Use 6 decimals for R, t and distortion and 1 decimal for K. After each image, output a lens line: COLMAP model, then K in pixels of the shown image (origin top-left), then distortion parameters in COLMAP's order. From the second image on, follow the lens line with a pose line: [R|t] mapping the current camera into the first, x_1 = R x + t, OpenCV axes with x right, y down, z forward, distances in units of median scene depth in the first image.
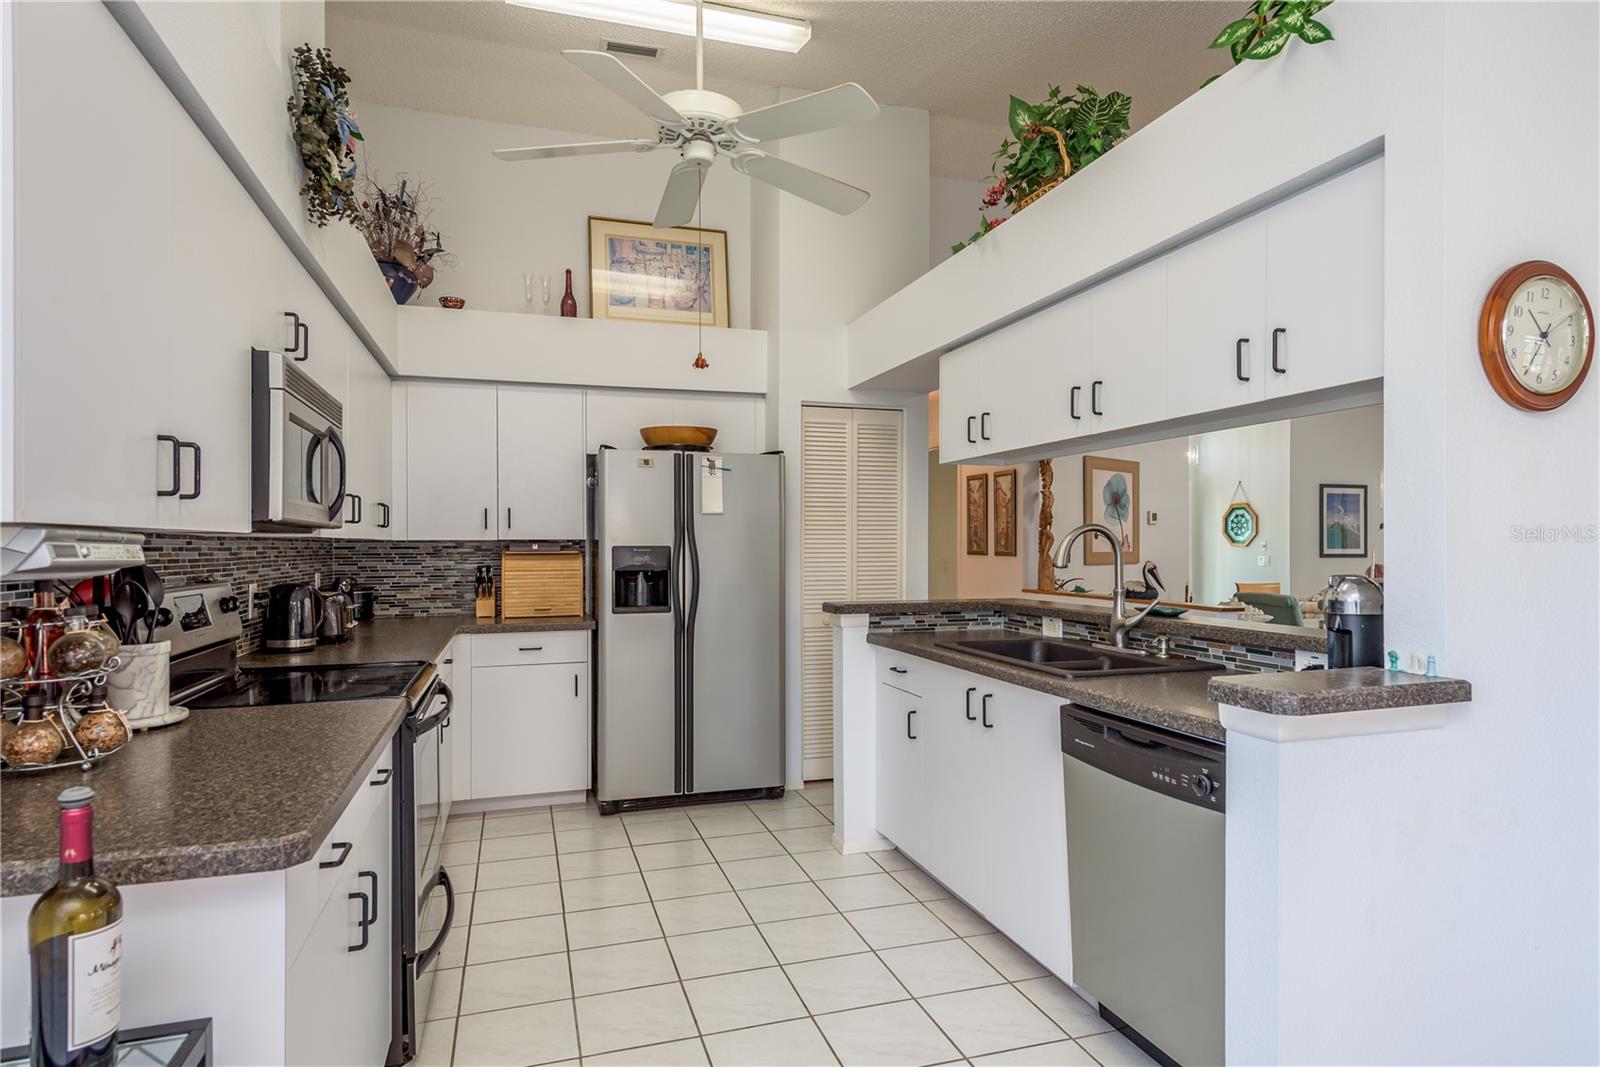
lens RADIAL K [[893.1, 0, 805.2], [0, 893.1, 543.2], [0, 0, 1]] dist [0.037350, -0.001289]
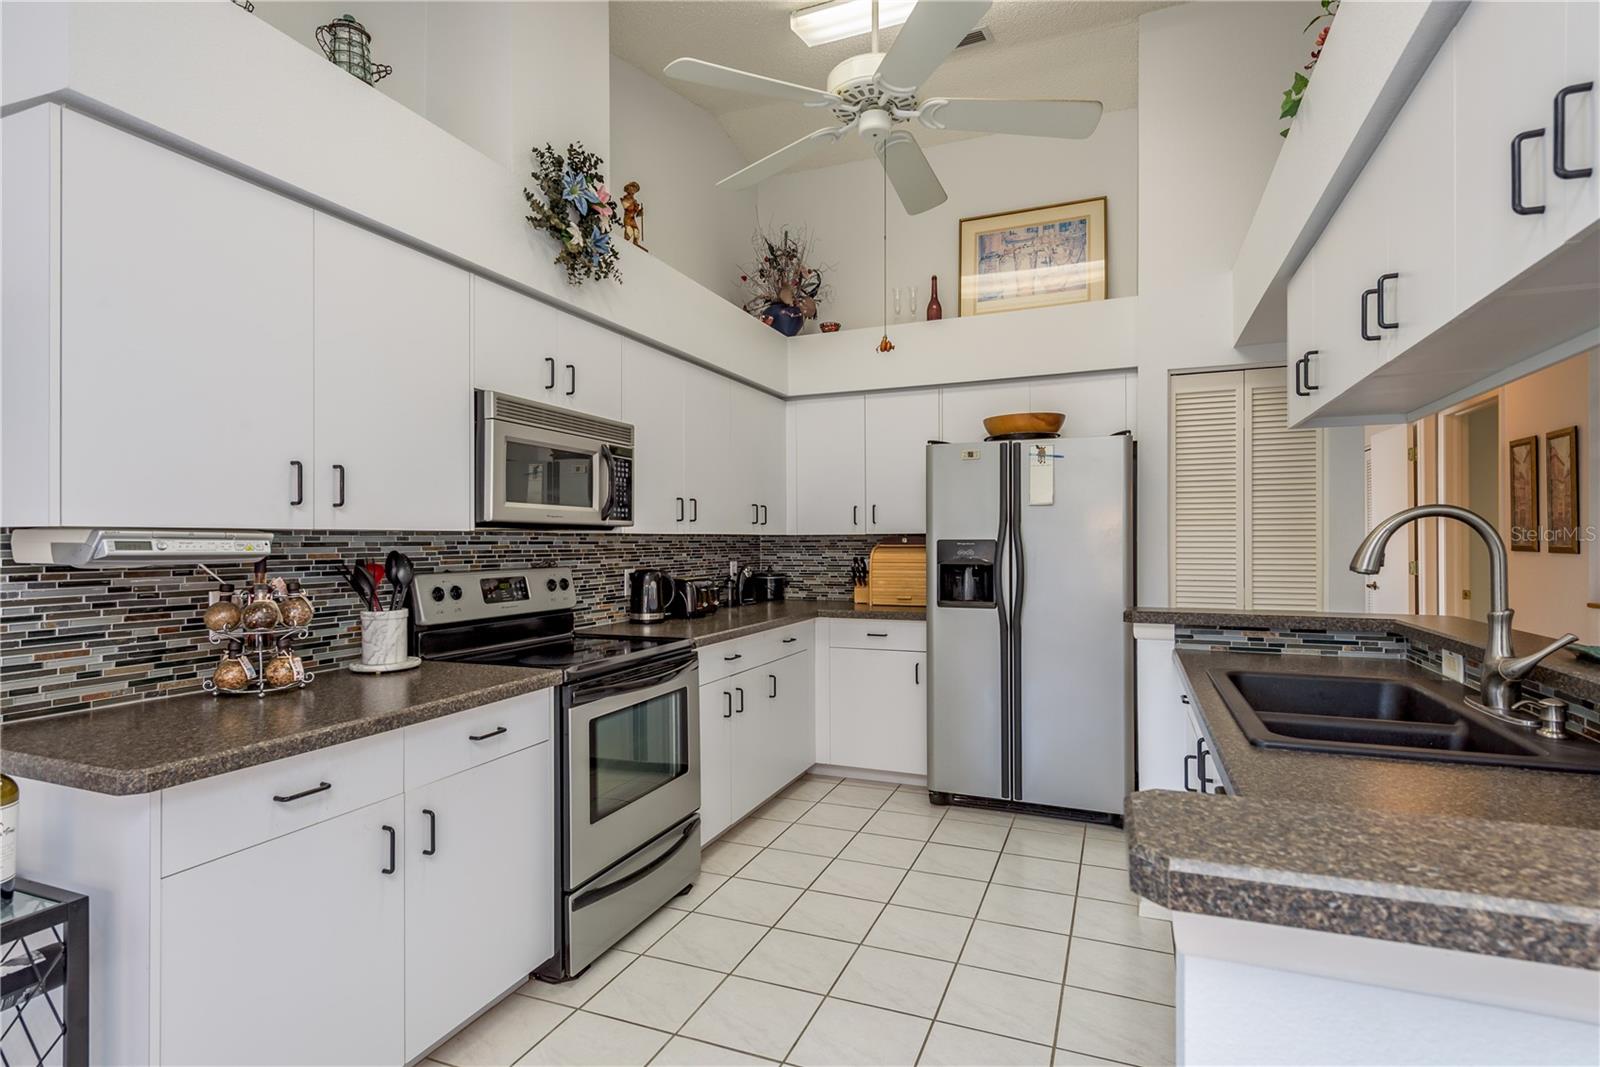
lens RADIAL K [[802.3, 0, 801.3], [0, 802.3, 536.6], [0, 0, 1]] dist [0.023051, -0.001173]
pose [[0.768543, -0.002920, -0.639791, 0.240826], [0.003141, 0.999995, -0.000791, -0.000317], [0.639790, -0.001402, 0.768548, 0.199496]]
